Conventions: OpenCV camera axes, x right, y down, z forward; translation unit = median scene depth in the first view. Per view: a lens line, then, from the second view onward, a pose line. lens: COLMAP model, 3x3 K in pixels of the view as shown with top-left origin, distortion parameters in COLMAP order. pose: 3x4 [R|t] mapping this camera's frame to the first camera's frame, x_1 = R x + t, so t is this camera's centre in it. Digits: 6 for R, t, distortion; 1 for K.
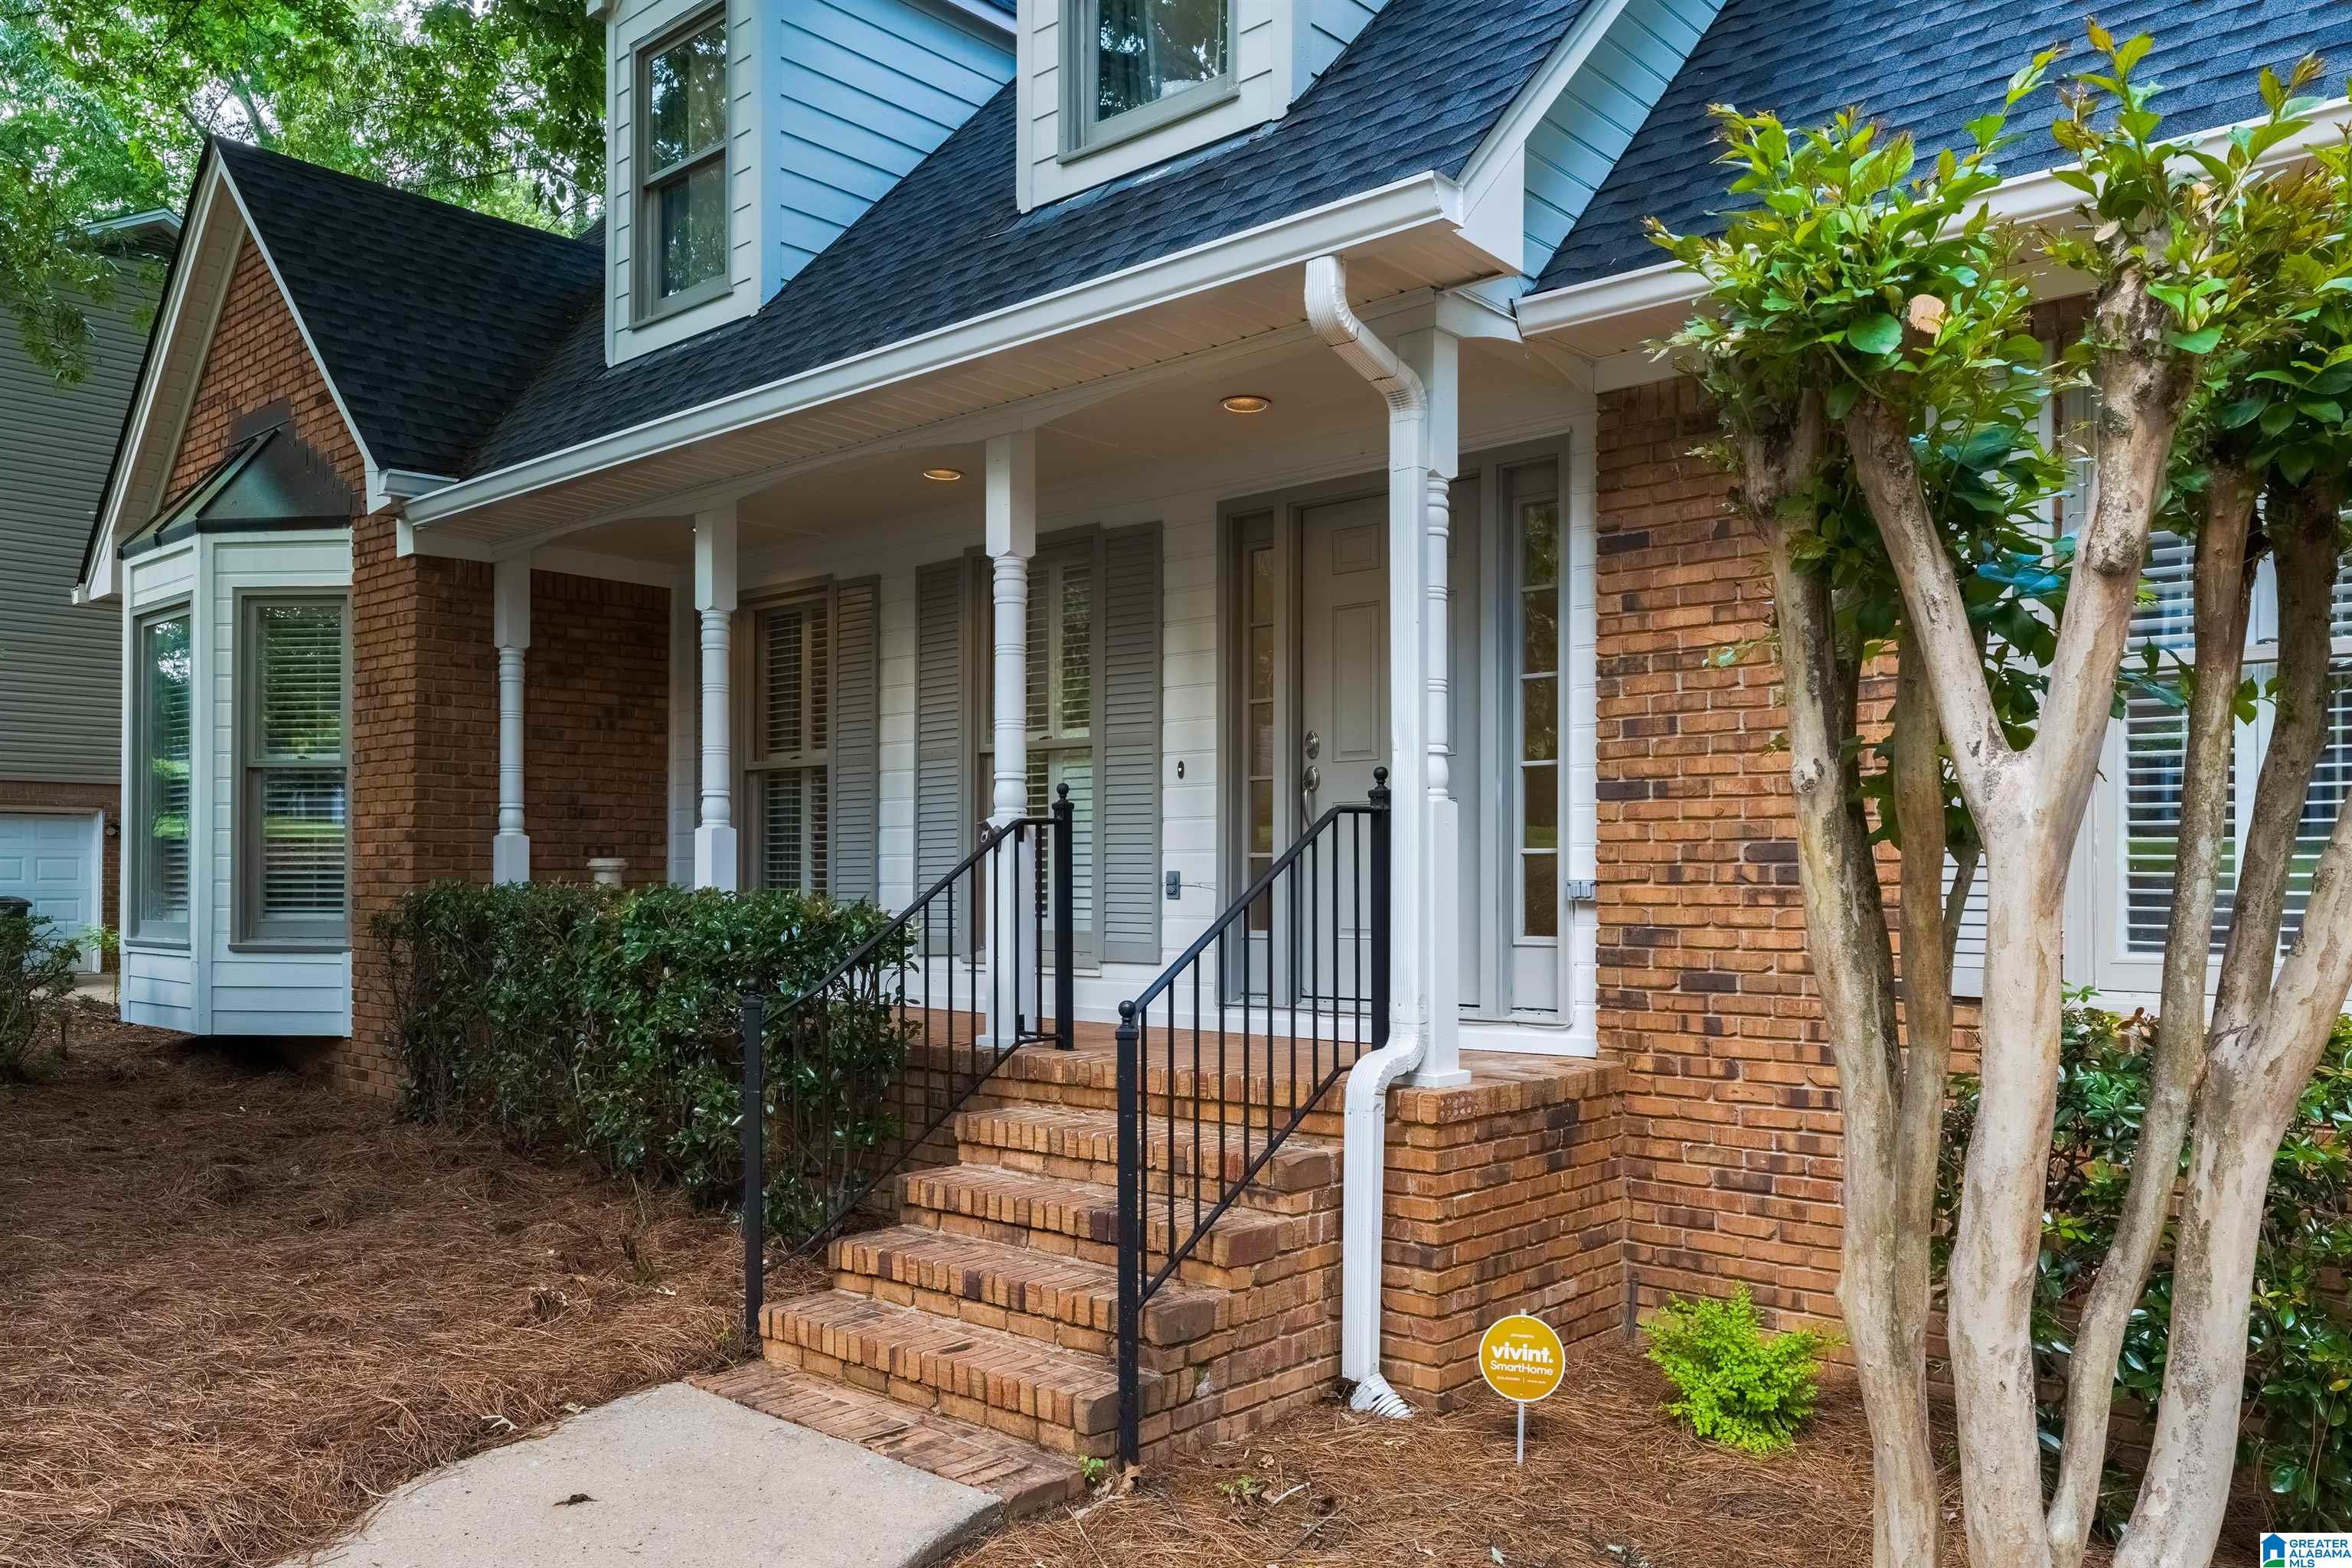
lens RADIAL K [[1704.7, 0, 1196.6], [0, 1704.7, 915.3], [0, 0, 1]] dist [-0.005988, -0.002573]
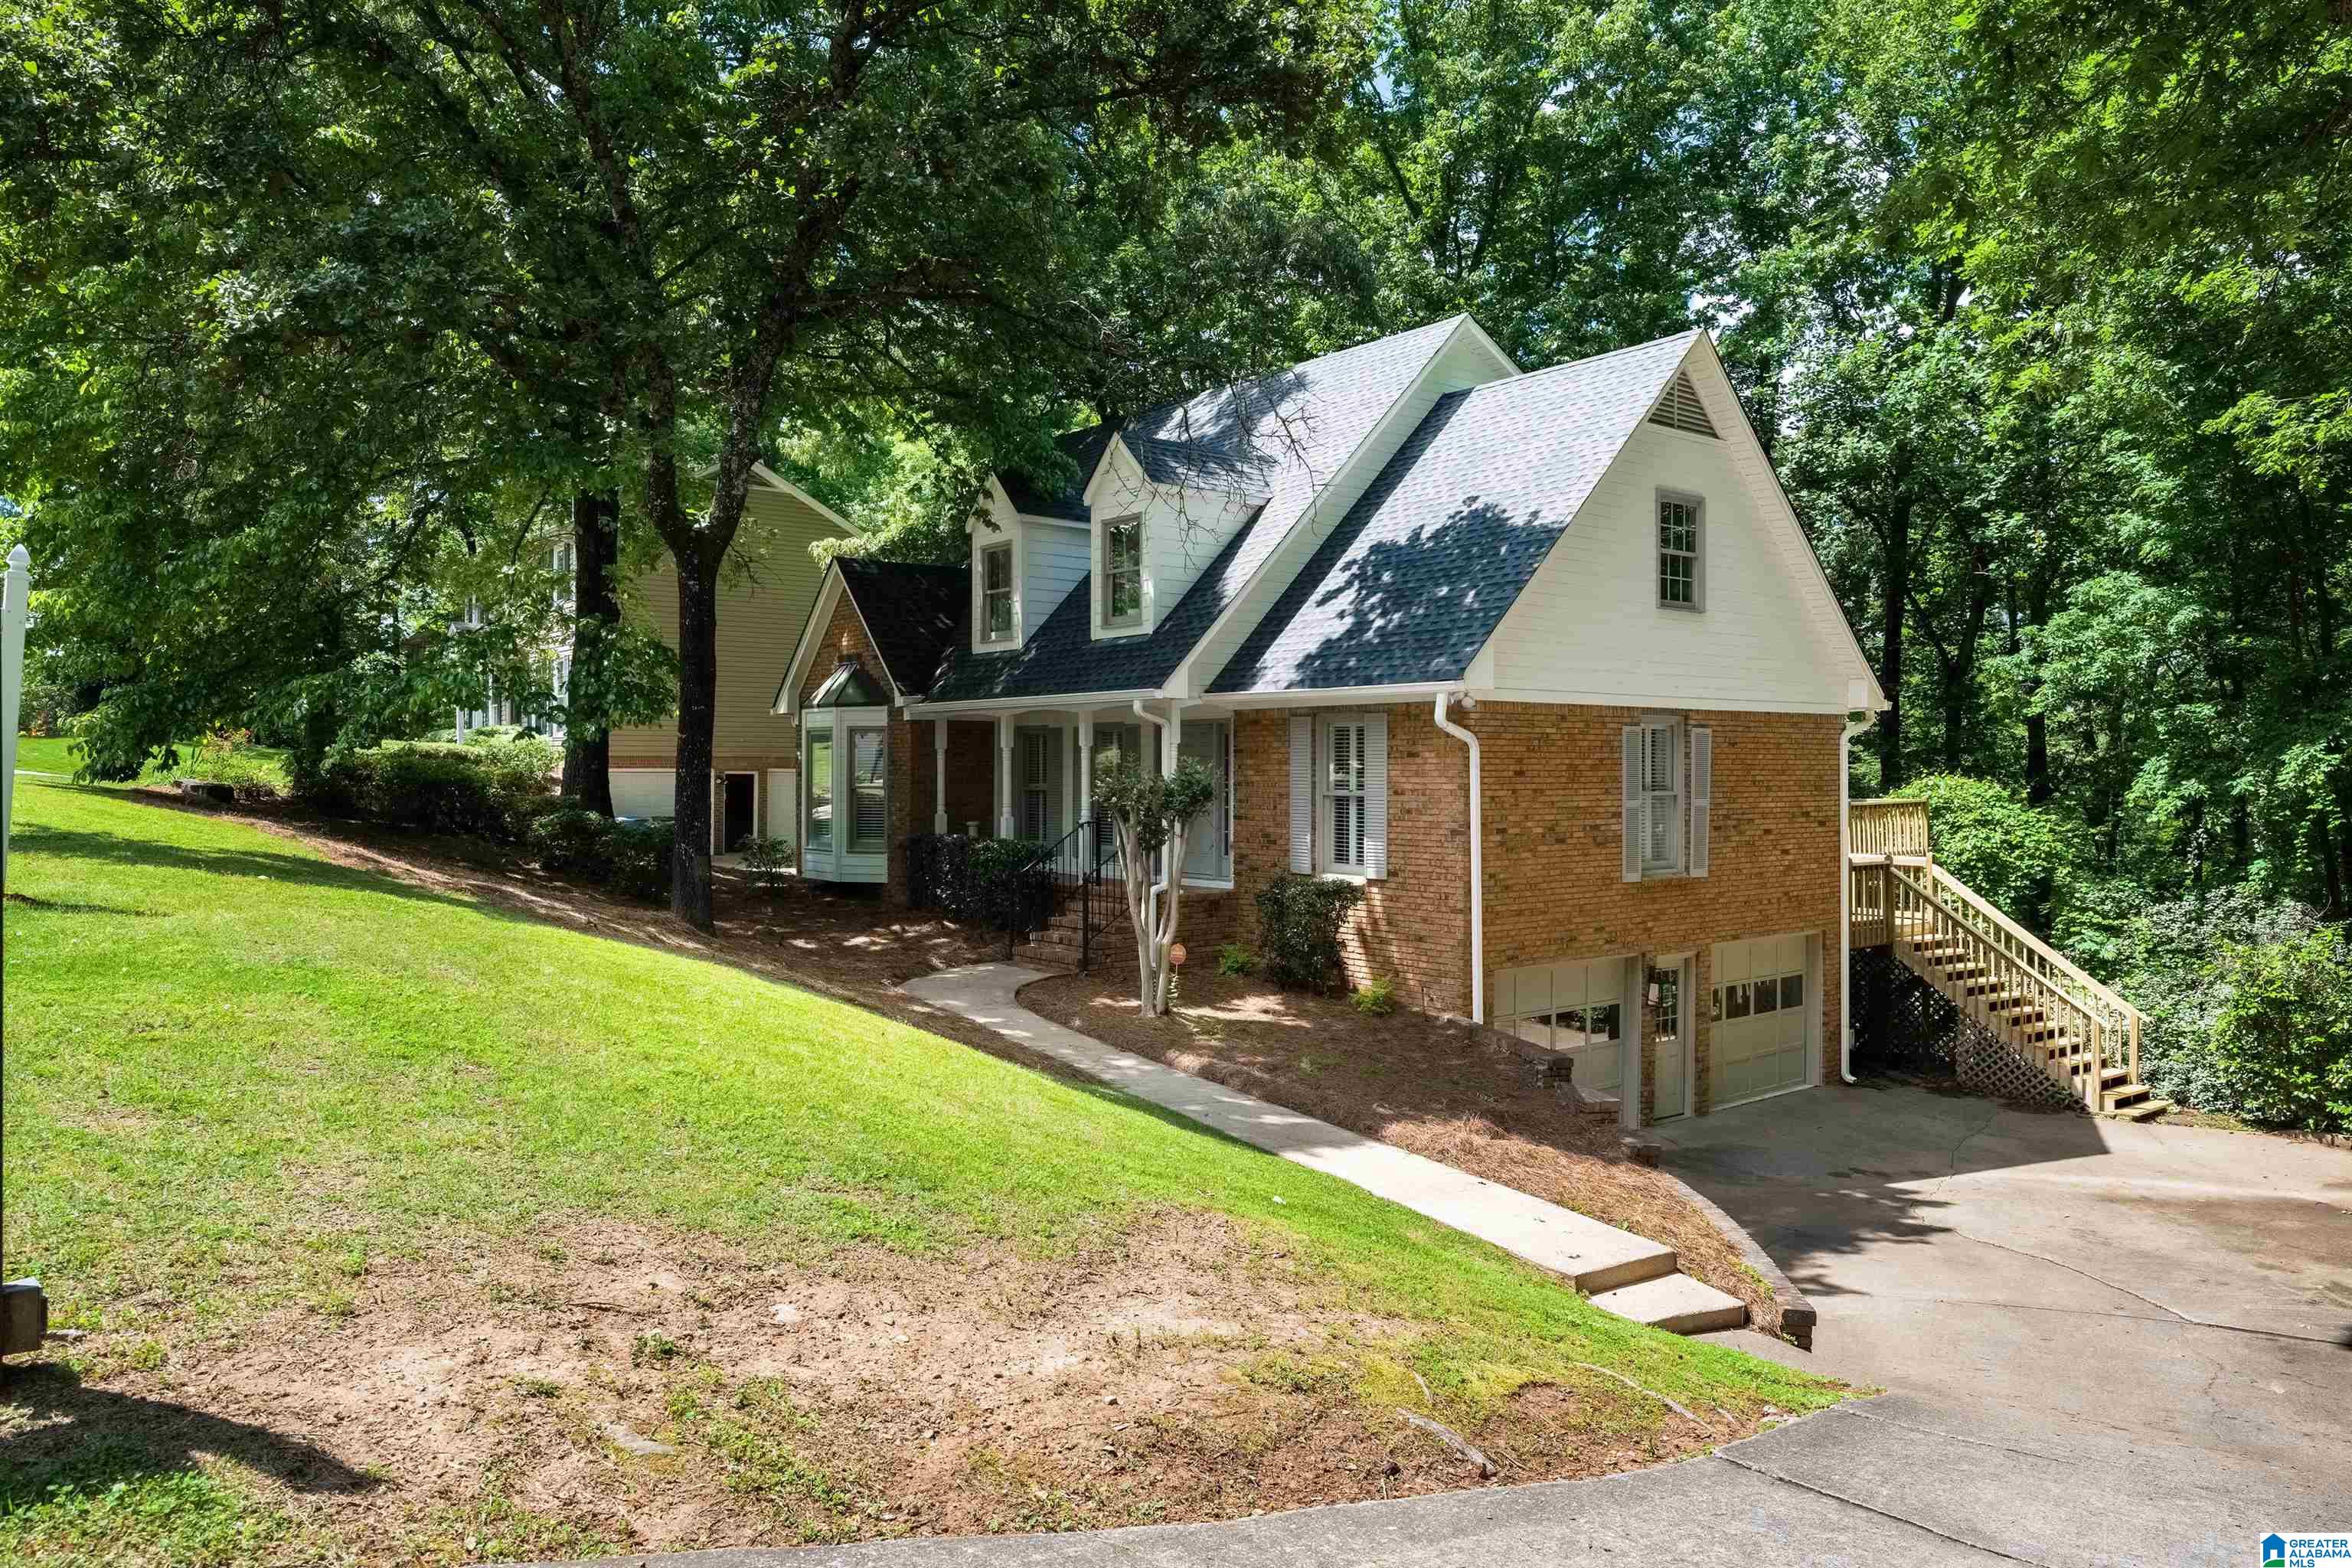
lens RADIAL K [[1704.7, 0, 1177.2], [0, 1704.7, 774.0], [0, 0, 1]] dist [-0.005988, -0.002573]
pose [[0.979792, -0.001686, -0.200011, 0.703103], [-0.000744, 0.999927, -0.012076, -0.098742], [0.200017, 0.011980, 0.979719, -2.165163]]
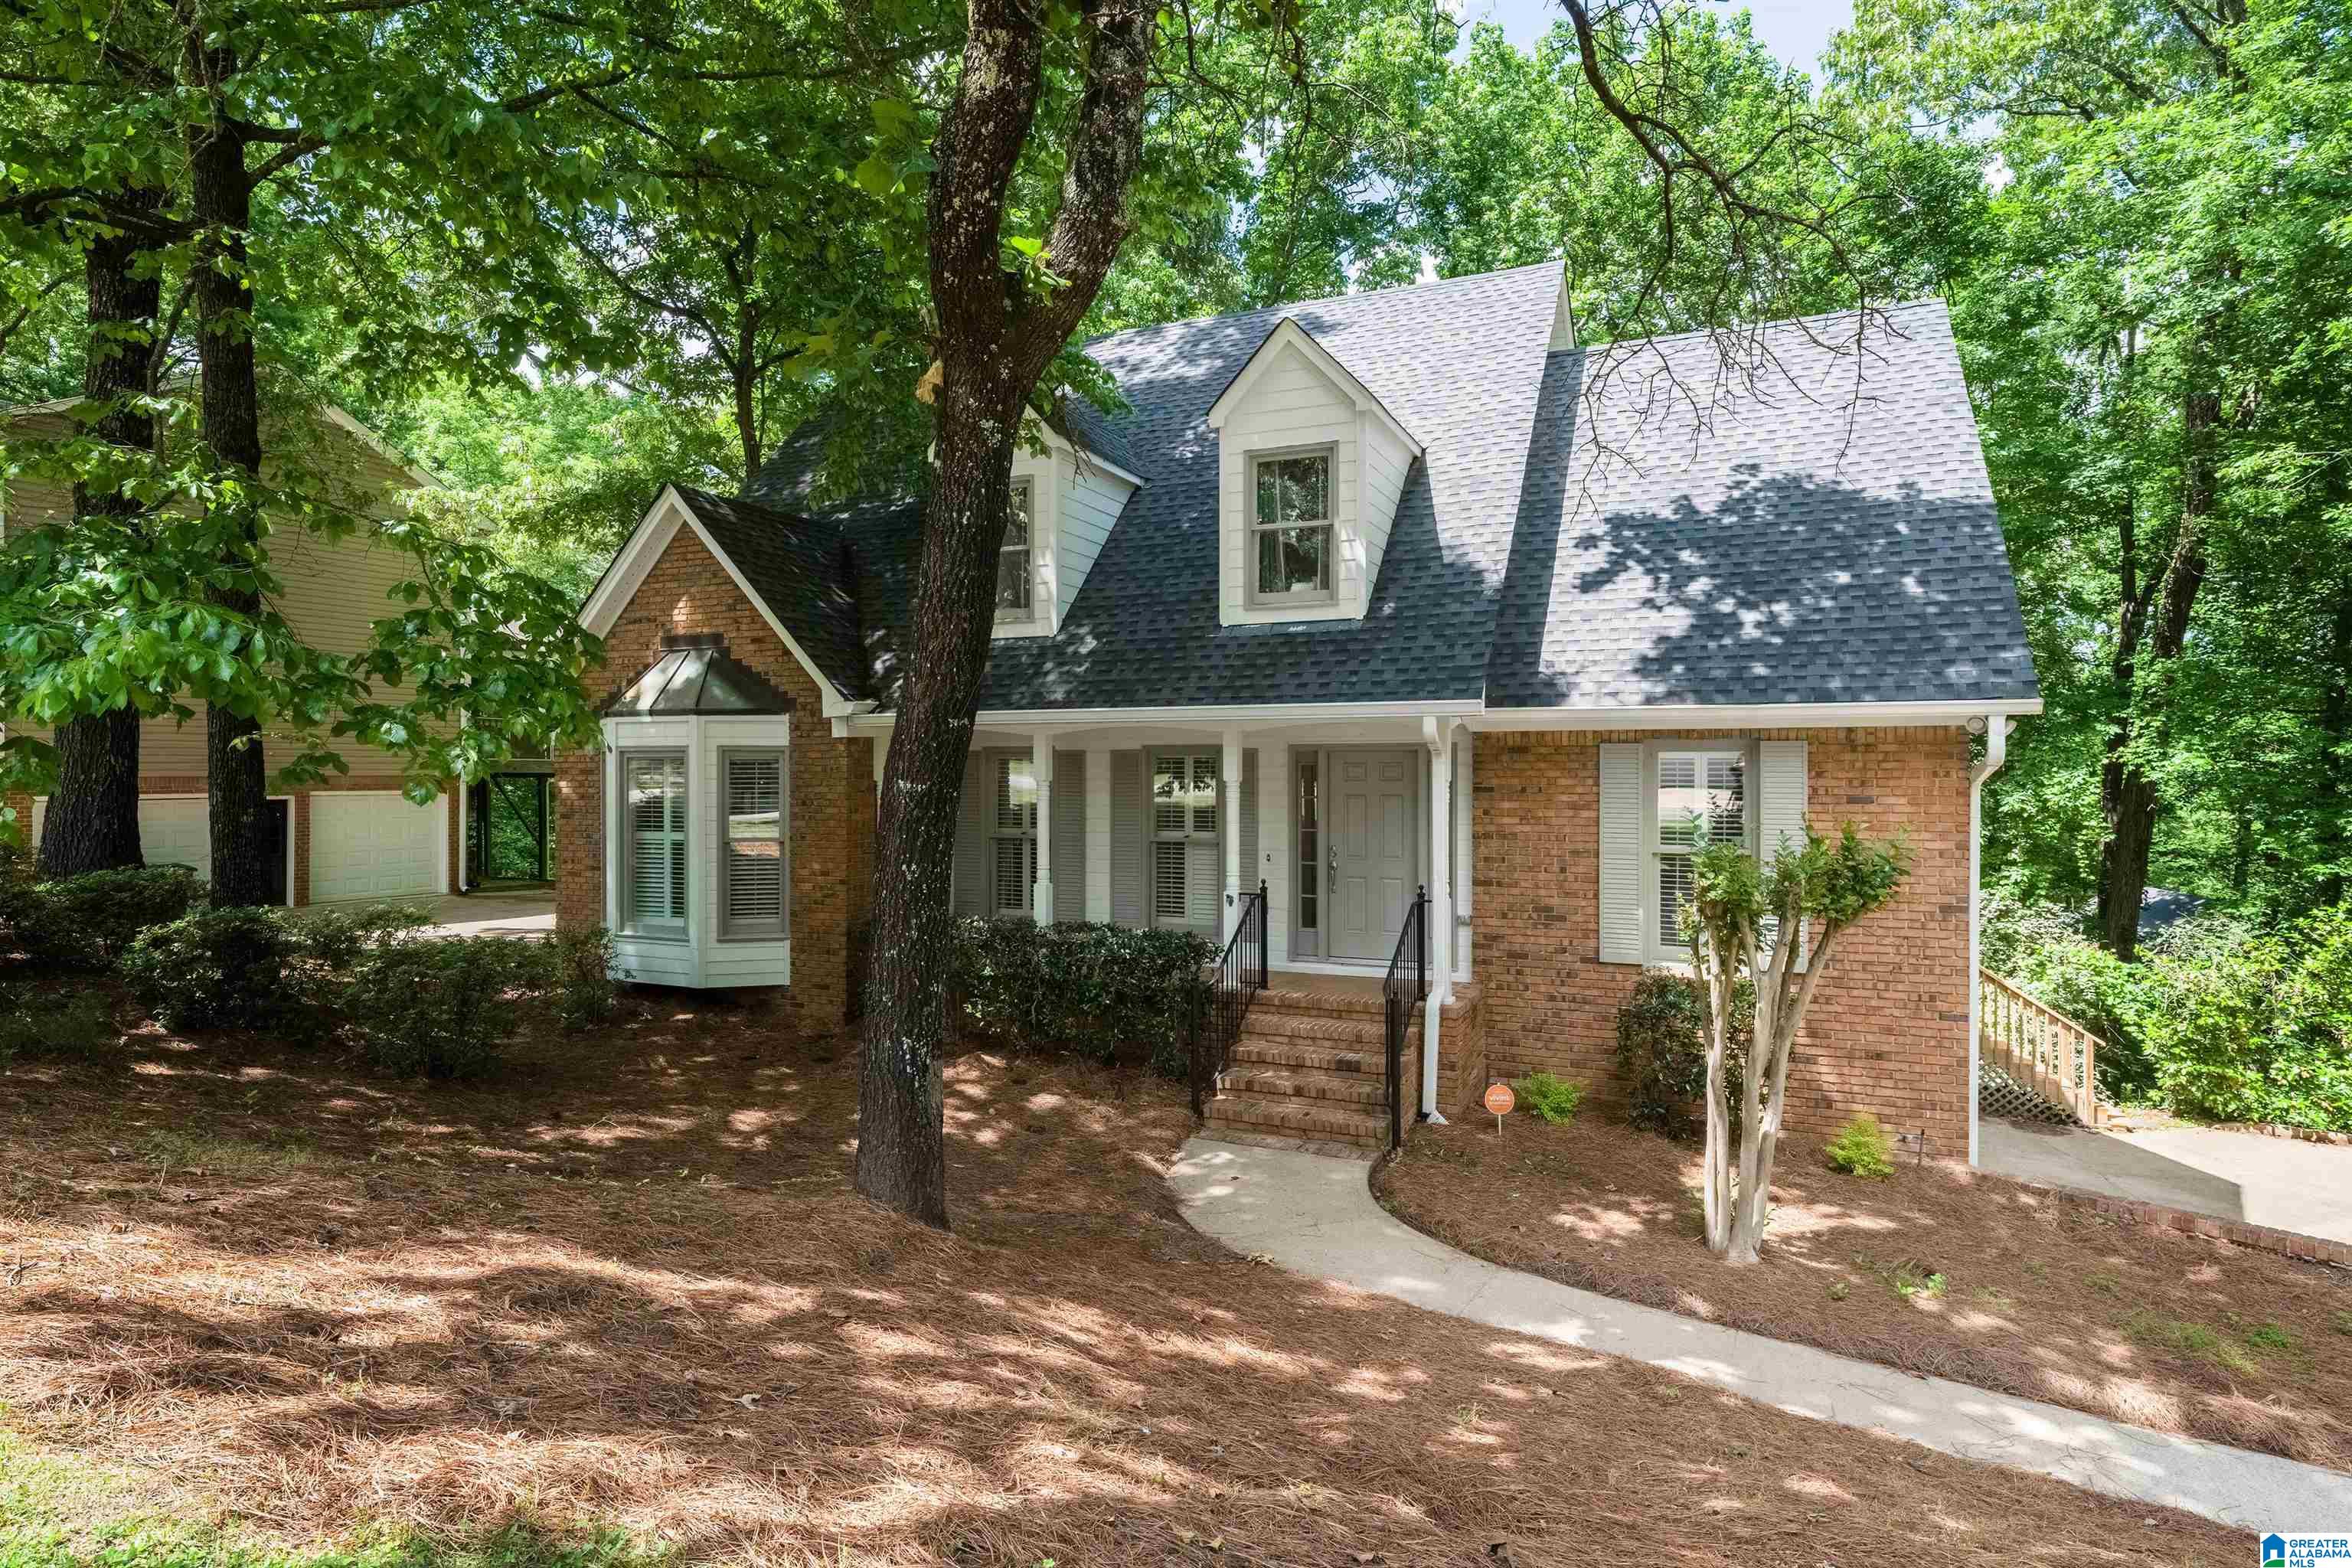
lens RADIAL K [[1263.7, 0, 1178.6], [0, 1263.7, 787.7], [0, 0, 1]] dist [-0.002788, -0.000122]
pose [[0.952252, -0.009306, 0.305172, -0.645654], [0.008371, 0.999955, 0.004374, -0.188979], [-0.305199, -0.001611, 0.952287, -0.585646]]
